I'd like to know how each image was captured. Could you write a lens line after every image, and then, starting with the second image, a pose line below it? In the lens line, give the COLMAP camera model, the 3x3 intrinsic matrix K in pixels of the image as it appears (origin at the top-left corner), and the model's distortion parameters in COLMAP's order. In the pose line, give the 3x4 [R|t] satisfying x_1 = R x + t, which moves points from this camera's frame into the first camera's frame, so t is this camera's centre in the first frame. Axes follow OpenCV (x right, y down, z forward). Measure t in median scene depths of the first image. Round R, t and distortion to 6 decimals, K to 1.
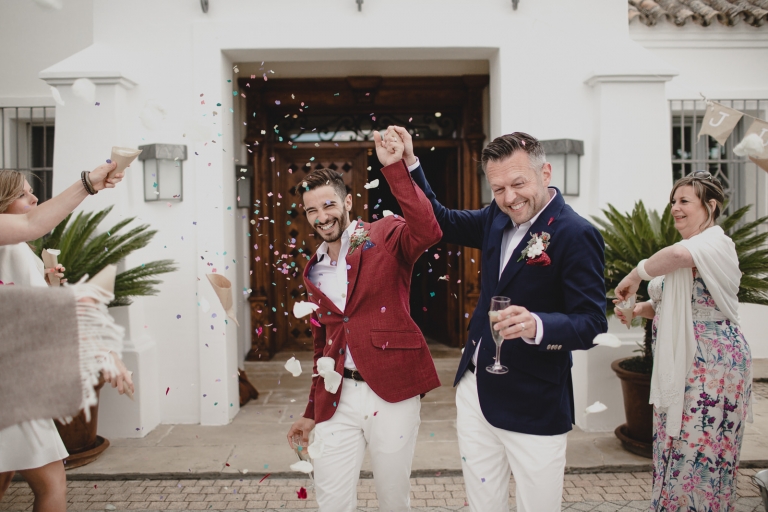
lens RADIAL K [[761.8, 0, 382.3], [0, 761.8, 273.3], [0, 0, 1]] dist [-0.041470, 0.100501]
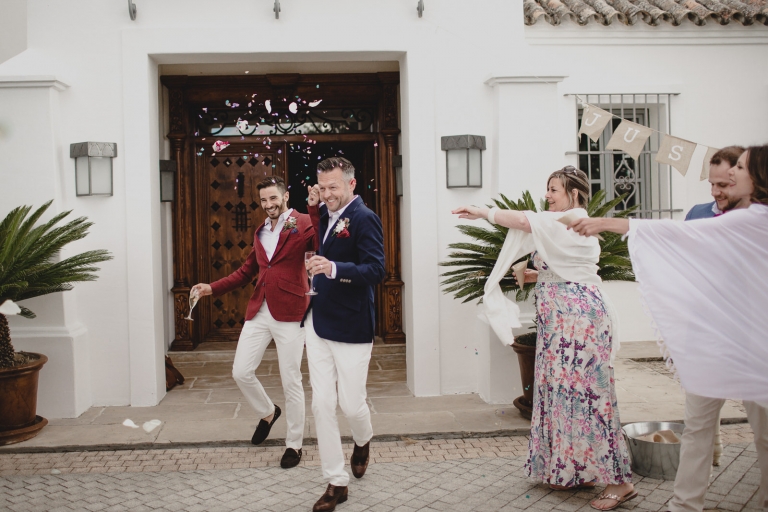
lens RADIAL K [[848.3, 0, 327.9], [0, 848.3, 244.9], [0, 0, 1]] dist [-0.010310, 0.000638]
pose [[0.999693, -0.010985, 0.022215, 0.011928], [0.011708, 0.999398, -0.032660, 0.016953], [-0.021843, 0.032910, 0.999220, -0.197552]]
